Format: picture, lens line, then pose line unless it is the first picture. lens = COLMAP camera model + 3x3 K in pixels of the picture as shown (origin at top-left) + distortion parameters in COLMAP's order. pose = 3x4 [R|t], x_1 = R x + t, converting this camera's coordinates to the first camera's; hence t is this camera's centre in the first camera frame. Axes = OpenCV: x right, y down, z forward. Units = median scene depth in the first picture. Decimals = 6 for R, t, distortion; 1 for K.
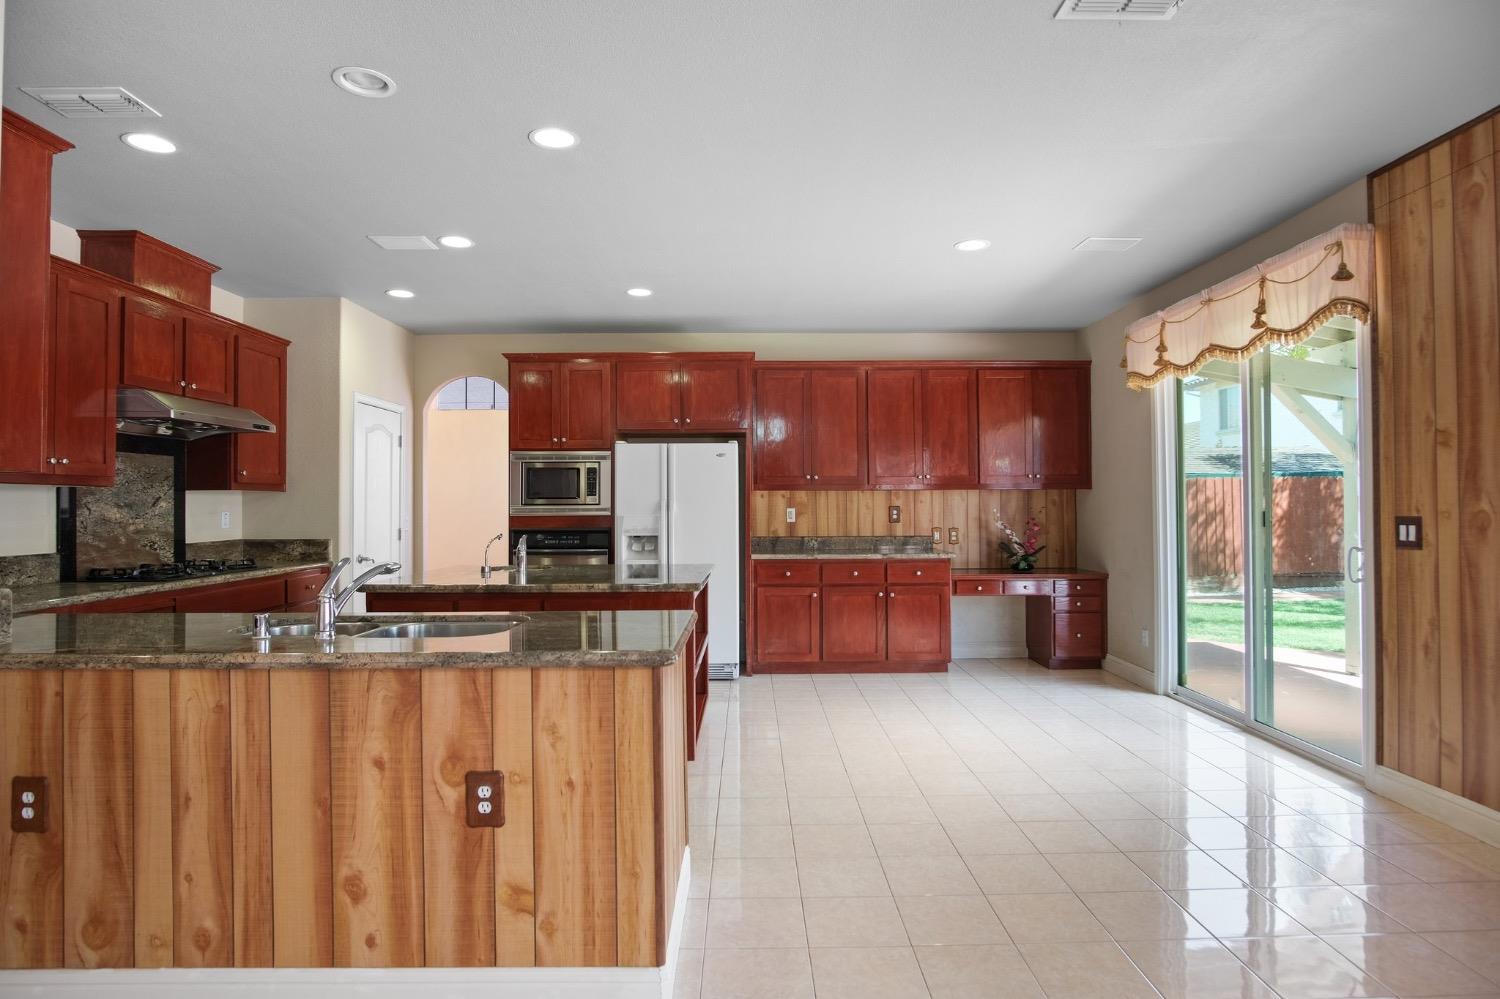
lens RADIAL K [[798.6, 0, 752.2], [0, 798.6, 498.9], [0, 0, 1]] dist [-0.029913, 0.008192]
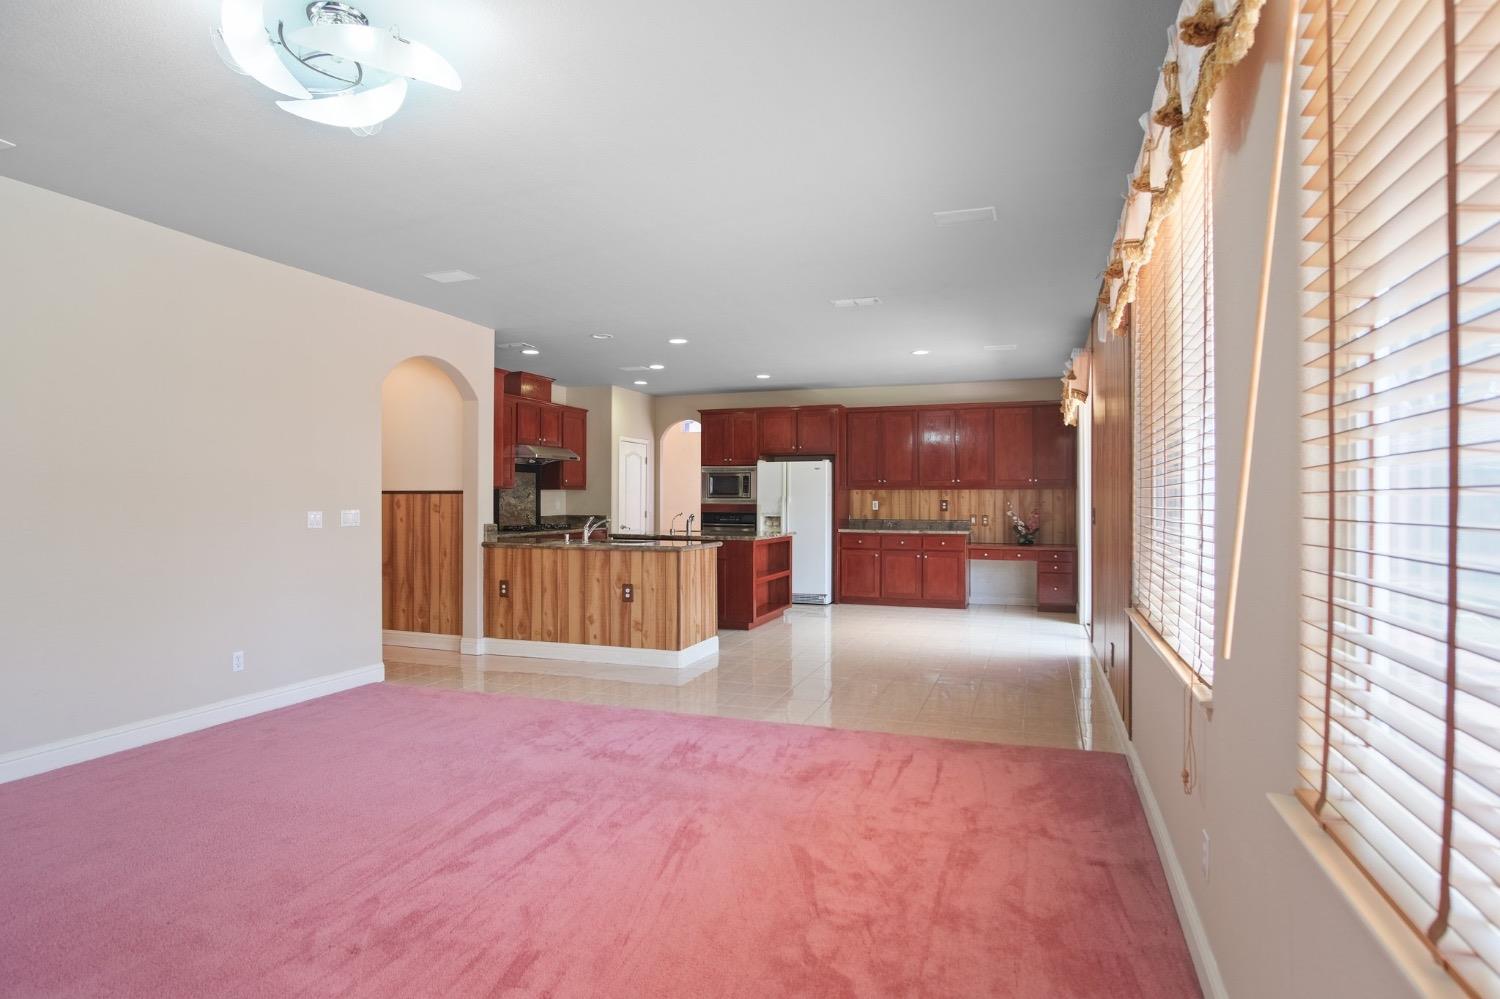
lens RADIAL K [[798.6, 0, 752.9], [0, 798.6, 497.0], [0, 0, 1]] dist [-0.029913, 0.008192]
pose [[0.938478, 0.006190, -0.345284, 0.440932], [-0.003670, 0.999962, 0.007951, -0.009133], [0.345320, -0.006195, 0.938464, -0.647722]]
